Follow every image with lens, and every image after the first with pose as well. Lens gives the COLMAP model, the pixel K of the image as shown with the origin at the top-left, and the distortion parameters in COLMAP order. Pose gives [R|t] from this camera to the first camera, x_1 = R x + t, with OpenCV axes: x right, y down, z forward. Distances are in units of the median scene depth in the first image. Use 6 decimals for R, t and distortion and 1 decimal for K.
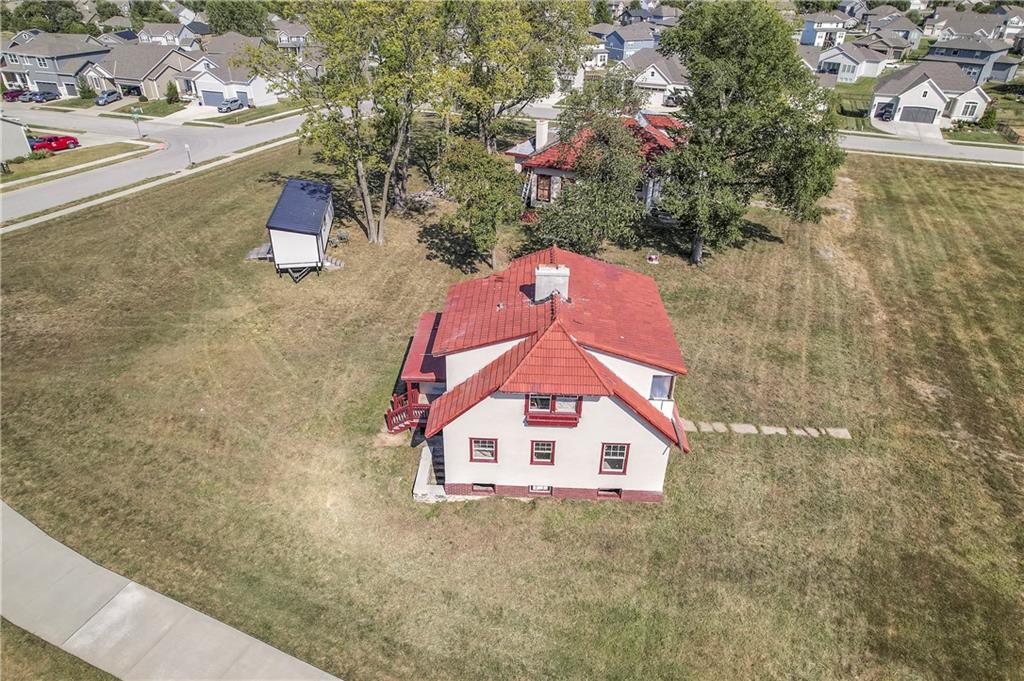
lens RADIAL K [[655.0, 0, 508.1], [0, 655.0, 343.4], [0, 0, 1]] dist [-0.079728, 0.073524]
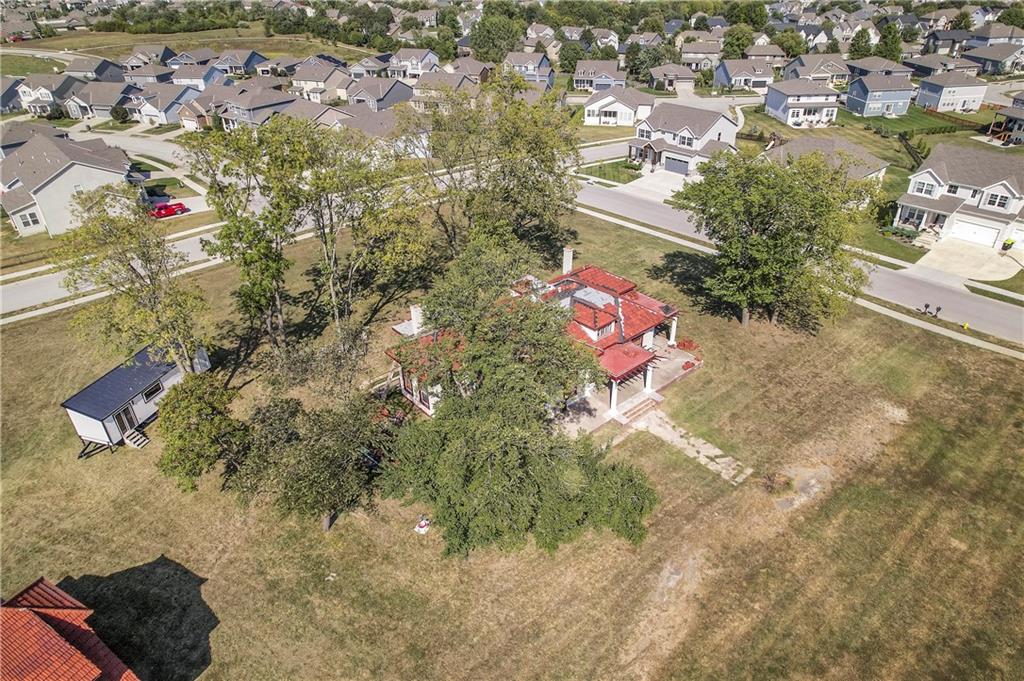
lens RADIAL K [[655.0, 0, 508.1], [0, 655.0, 343.4], [0, 0, 1]] dist [-0.079728, 0.073524]
pose [[0.897470, 0.200400, -0.392921, 0.434589], [-0.194306, 0.979359, 0.055685, -0.307060], [0.395970, 0.026372, 0.917885, 0.203643]]
